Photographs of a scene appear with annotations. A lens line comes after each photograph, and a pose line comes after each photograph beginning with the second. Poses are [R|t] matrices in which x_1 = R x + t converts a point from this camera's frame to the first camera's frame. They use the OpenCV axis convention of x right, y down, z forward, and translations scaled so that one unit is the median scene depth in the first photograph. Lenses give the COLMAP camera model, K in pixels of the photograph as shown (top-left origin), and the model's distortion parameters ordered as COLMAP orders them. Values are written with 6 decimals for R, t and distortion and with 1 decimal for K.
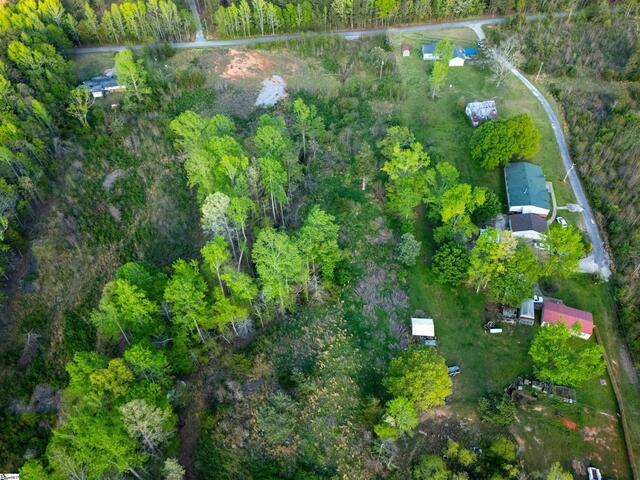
lens RADIAL K [[470.9, 0, 321.2], [0, 470.9, 238.9], [0, 0, 1]] dist [0.062448, -0.054249]
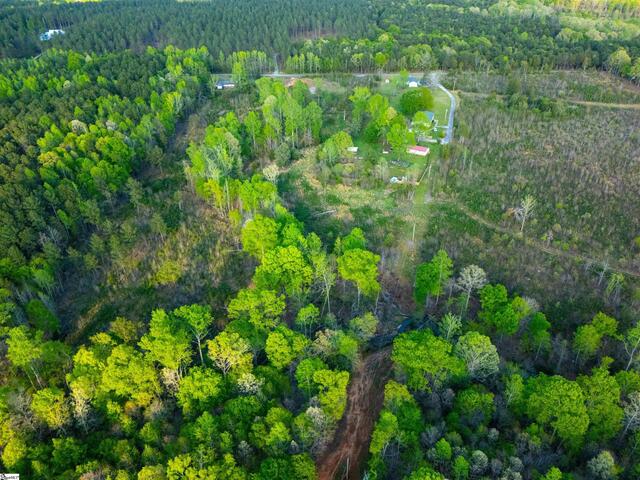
lens RADIAL K [[470.9, 0, 321.2], [0, 470.9, 238.9], [0, 0, 1]] dist [0.062448, -0.054249]
pose [[0.986563, 0.092554, -0.134635, 0.217935], [-0.124289, 0.960031, -0.250784, 0.623659], [0.106043, 0.264148, 0.958635, -0.549353]]
